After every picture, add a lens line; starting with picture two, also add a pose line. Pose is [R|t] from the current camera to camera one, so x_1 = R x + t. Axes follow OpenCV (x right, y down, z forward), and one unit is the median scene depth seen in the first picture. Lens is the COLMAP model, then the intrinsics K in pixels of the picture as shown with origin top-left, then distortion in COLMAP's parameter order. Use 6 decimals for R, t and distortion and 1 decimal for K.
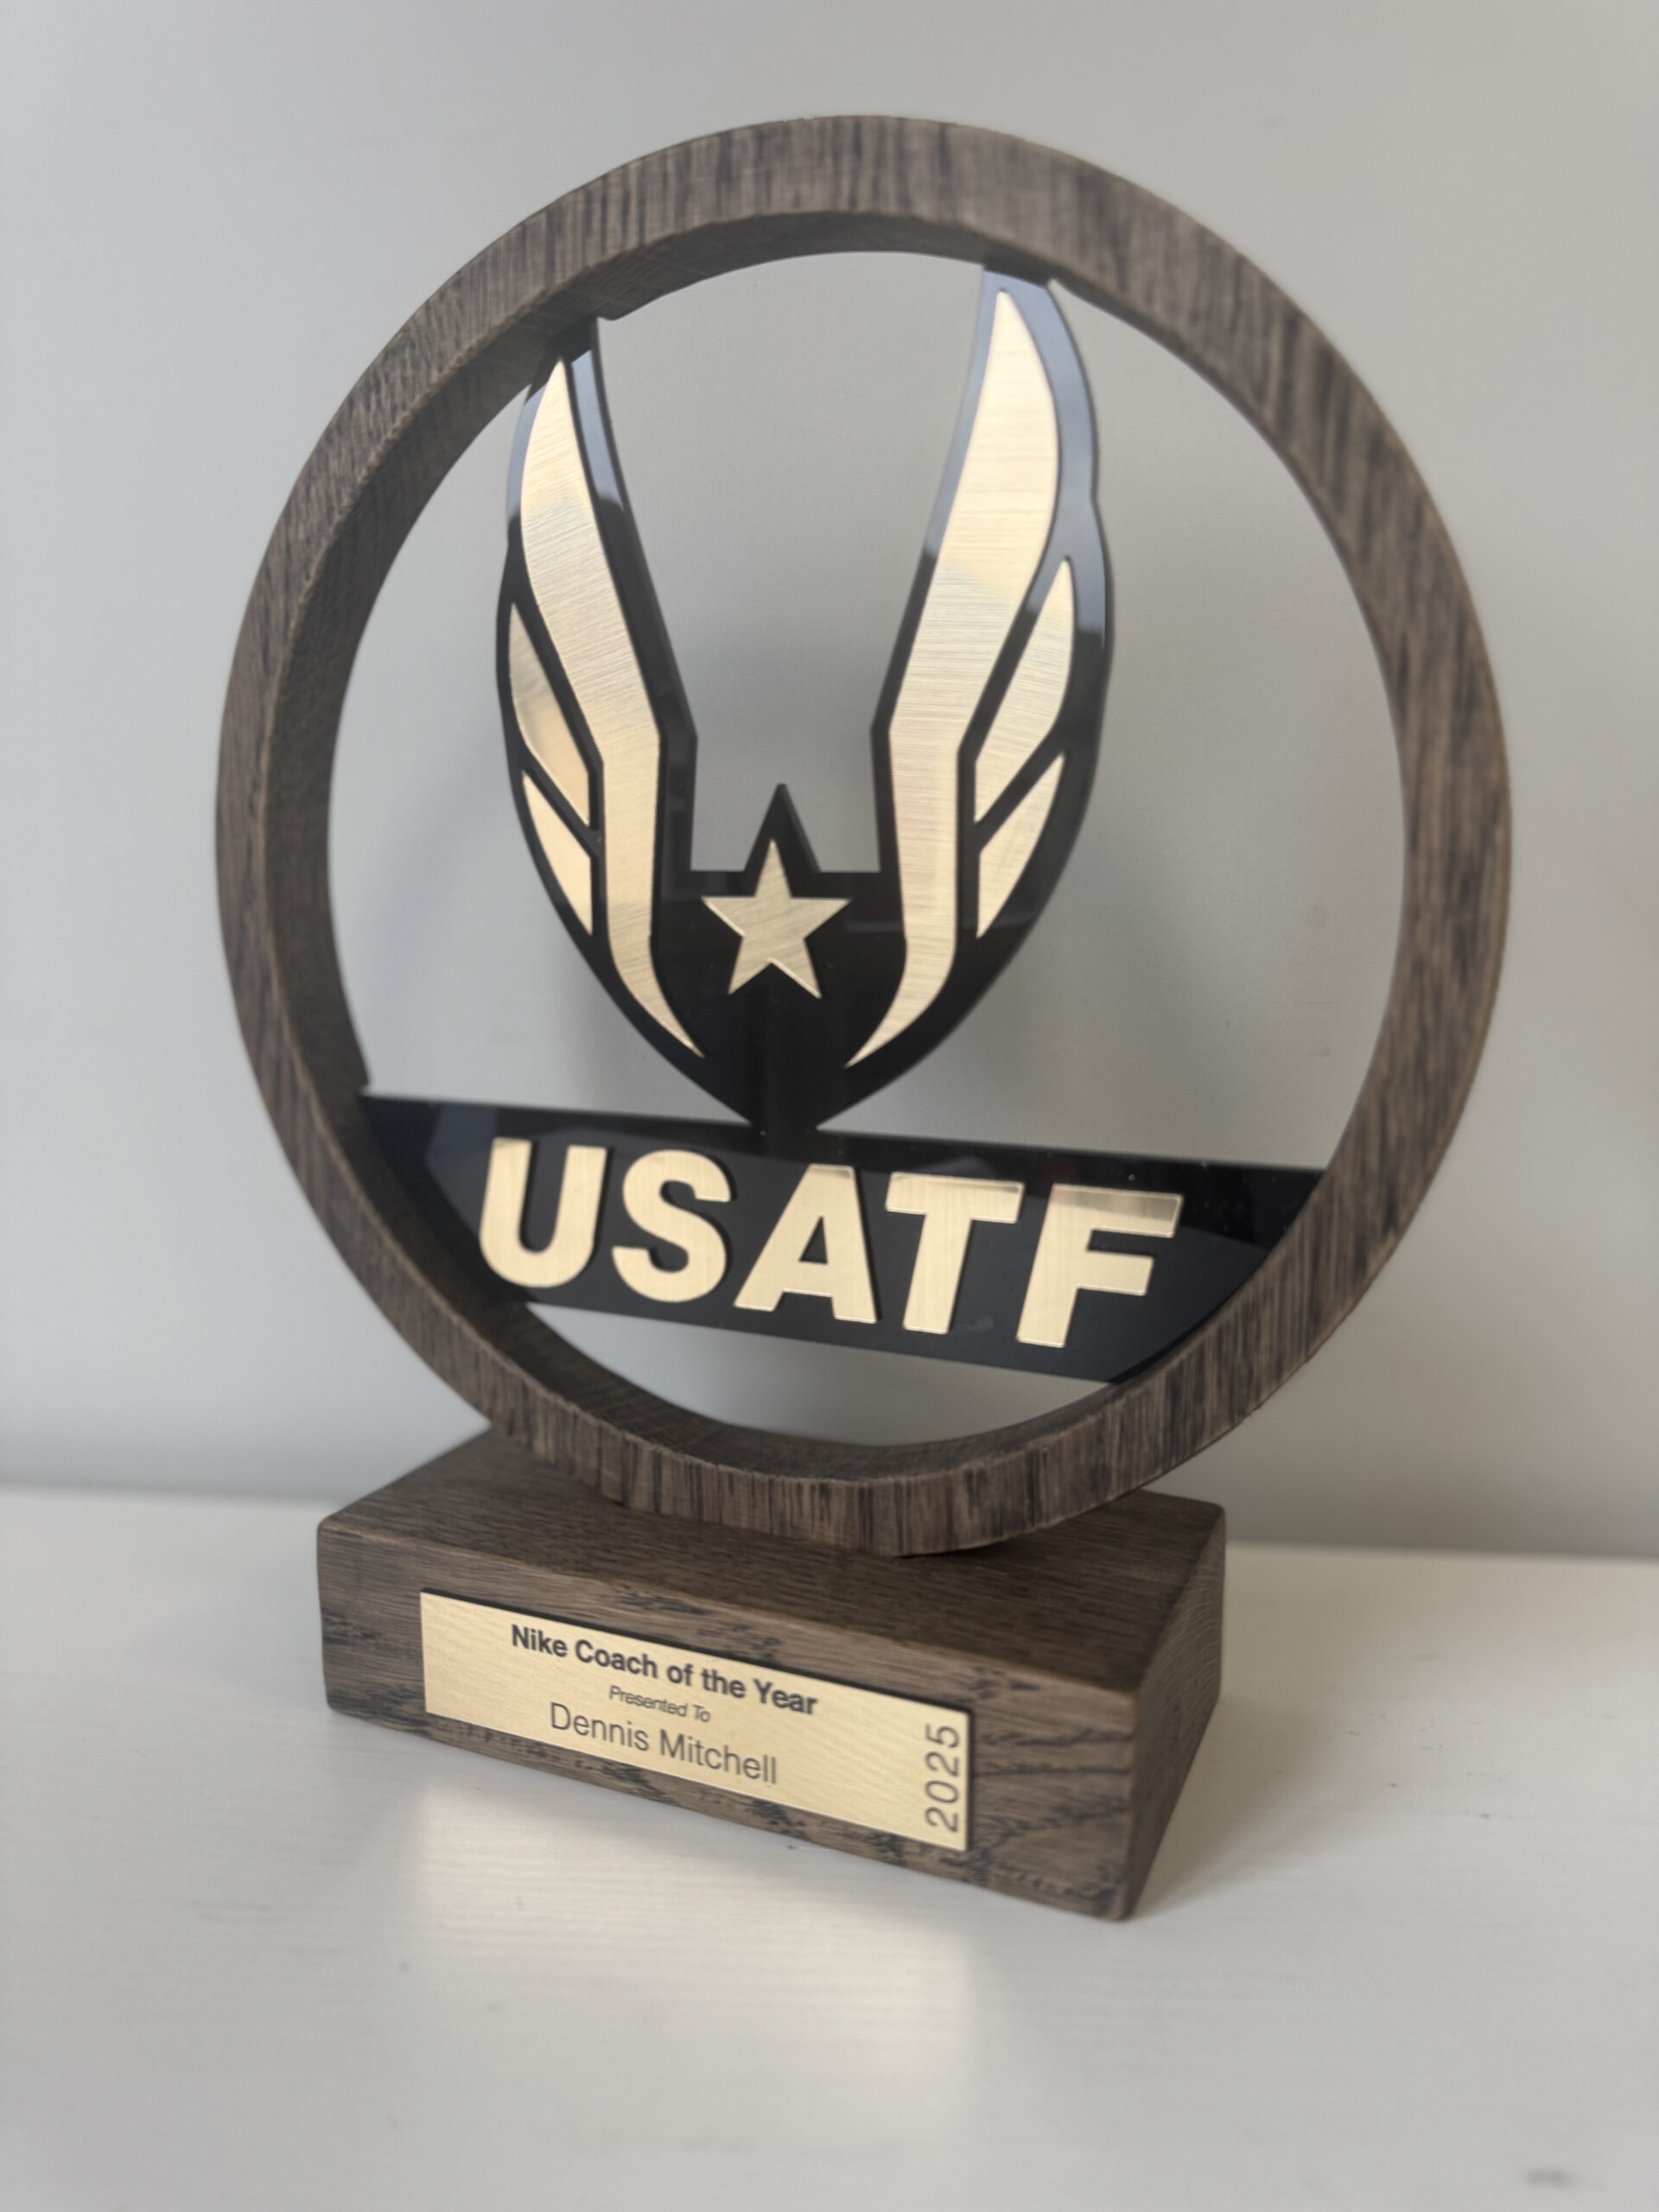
lens RADIAL K [[1596.2, 0, 831.0], [0, 1596.2, 1115.9], [0, 0, 1]] dist [0.036737, -0.119188]
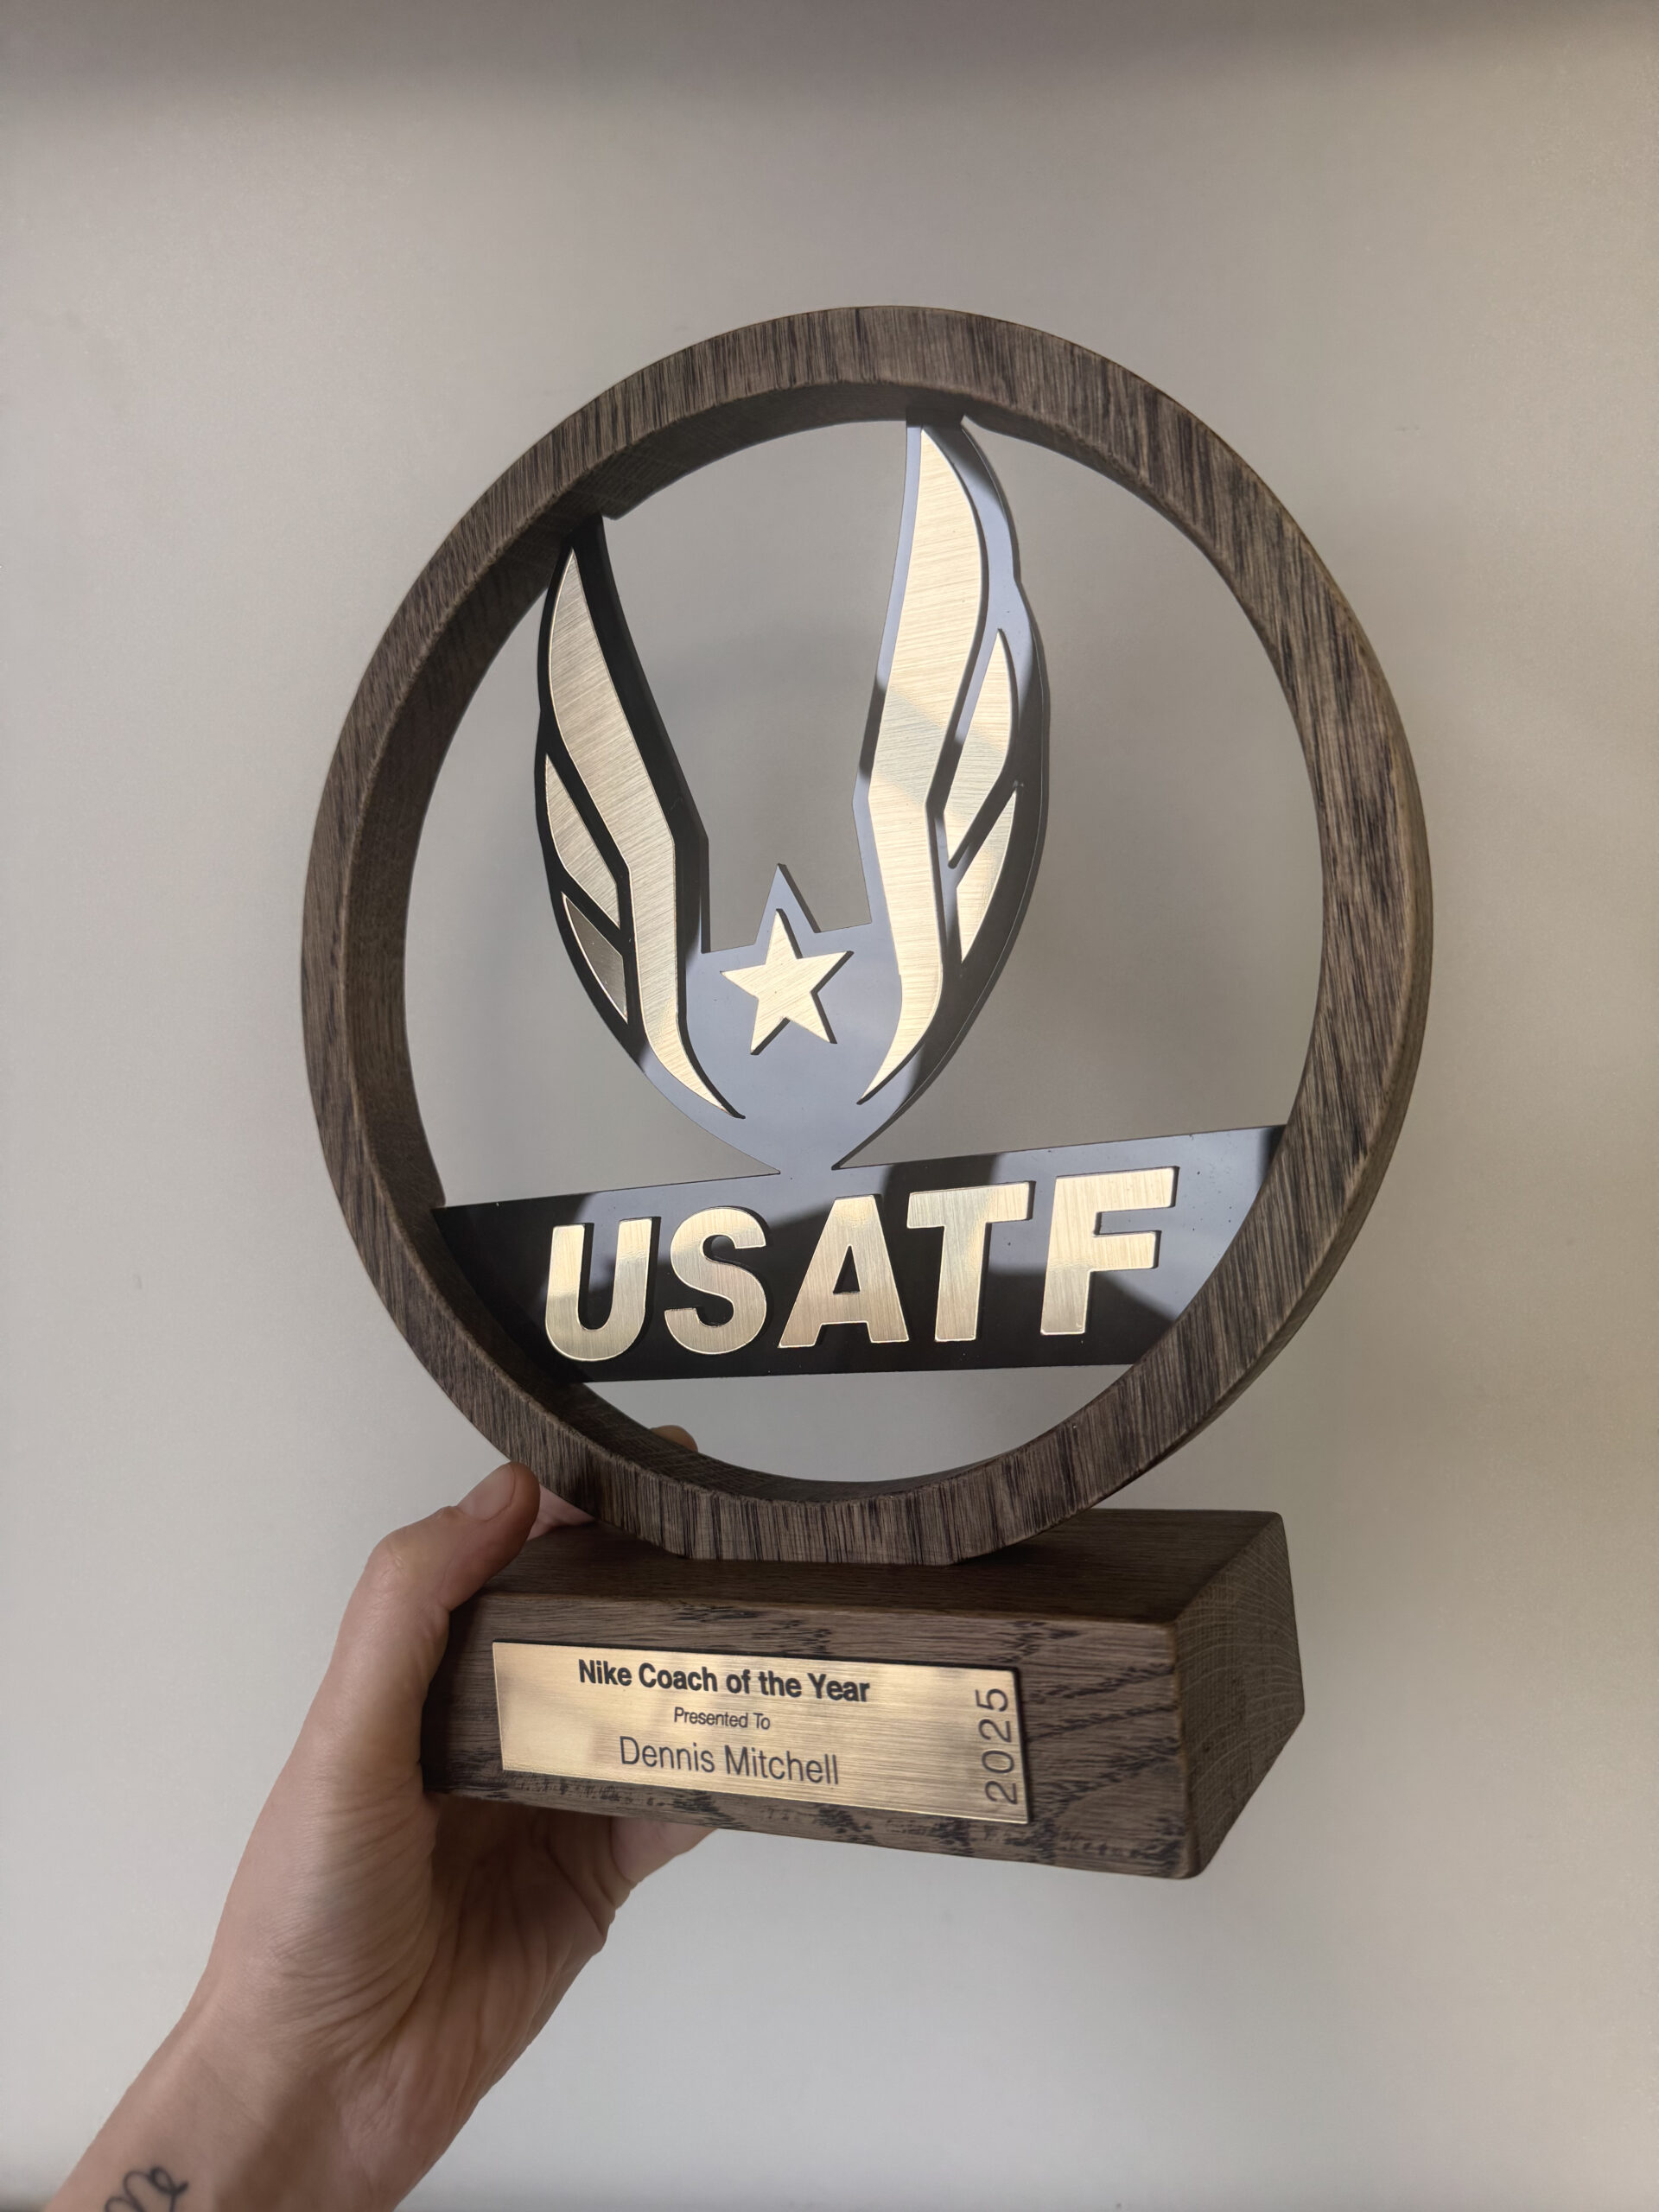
lens RADIAL K [[1596.2, 0, 834.7], [0, 1596.2, 1099.7], [0, 0, 1]] dist [0.036737, -0.119188]
pose [[0.993058, -0.096367, -0.067454, 0.069451], [0.079046, 0.971373, -0.224024, 0.219556], [0.087111, 0.217137, 0.972246, -0.061118]]
